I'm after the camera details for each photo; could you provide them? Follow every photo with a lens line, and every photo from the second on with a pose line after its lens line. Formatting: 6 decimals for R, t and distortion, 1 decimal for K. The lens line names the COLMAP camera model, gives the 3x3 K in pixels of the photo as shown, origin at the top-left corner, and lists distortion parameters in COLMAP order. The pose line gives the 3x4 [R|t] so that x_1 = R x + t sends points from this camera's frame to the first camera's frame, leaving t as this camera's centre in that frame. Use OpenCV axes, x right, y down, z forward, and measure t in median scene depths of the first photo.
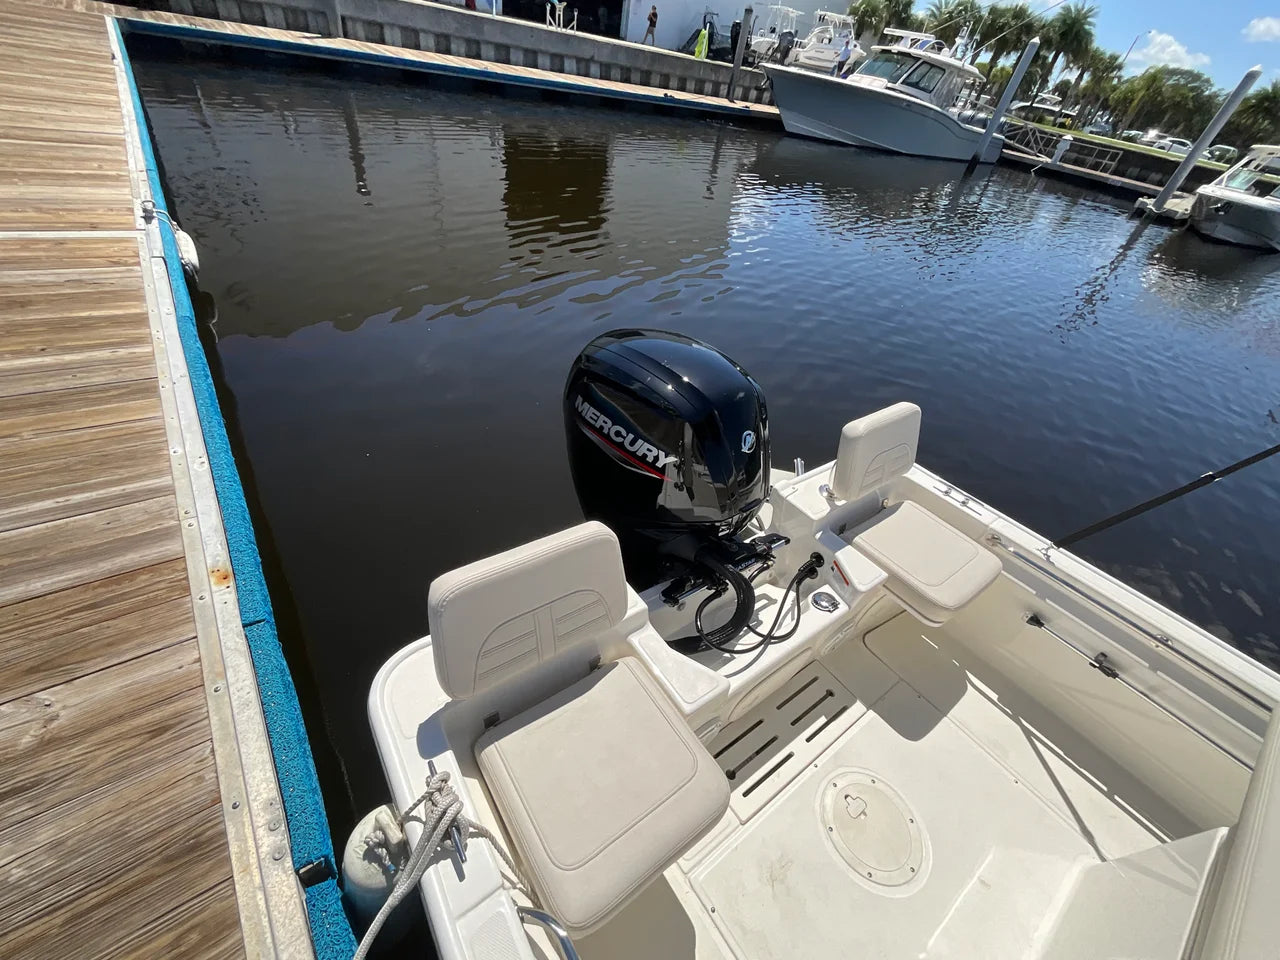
lens RADIAL K [[497.7, 0, 640.0], [0, 497.7, 480.0], [0, 0, 1]] dist [0.000362, -0.000204]
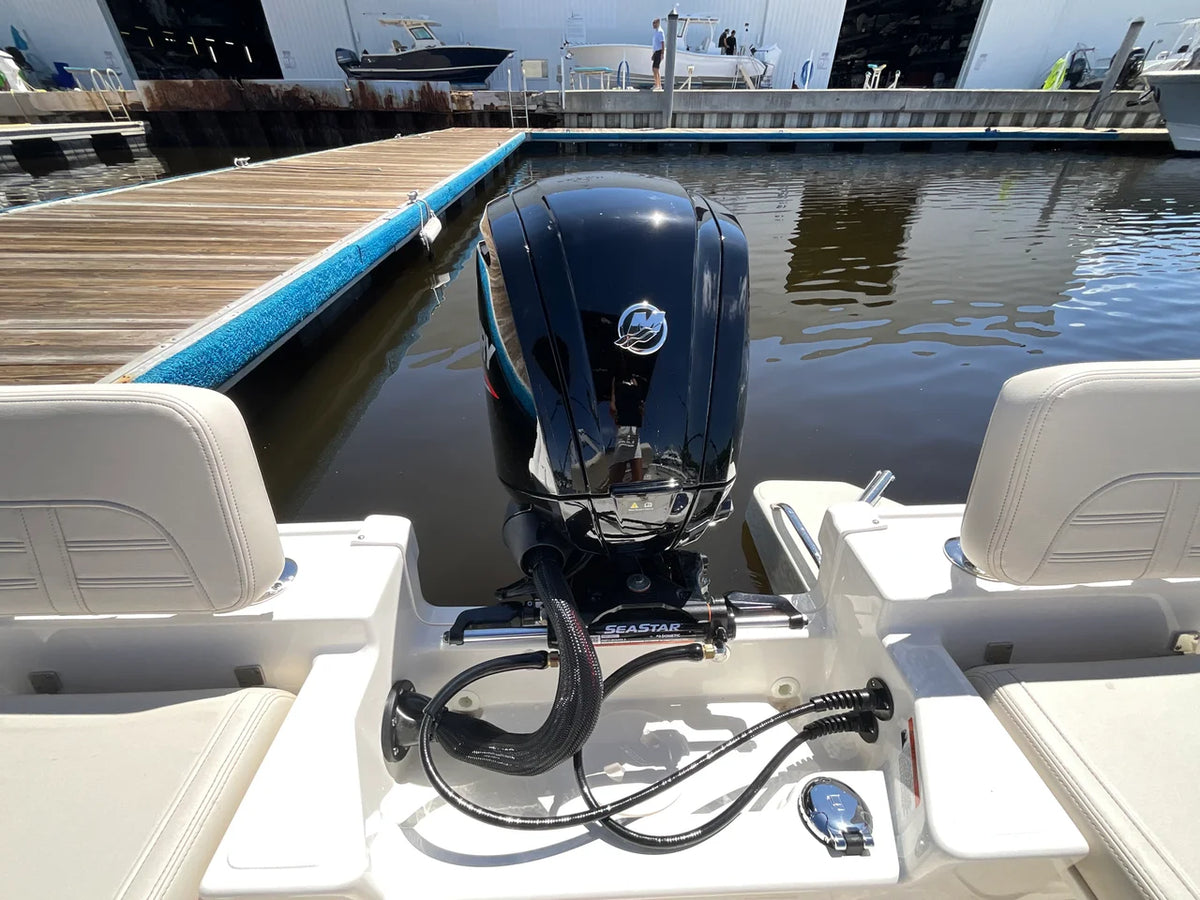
lens RADIAL K [[466.6, 0, 600.0], [0, 466.6, 450.0], [0, 0, 1]] dist [0.000362, -0.000204]
pose [[0.835610, 0.177555, -0.519836, 0.320443], [-0.233704, 0.971316, -0.043905, 0.030492], [0.497130, 0.158175, 0.853137, 0.509933]]
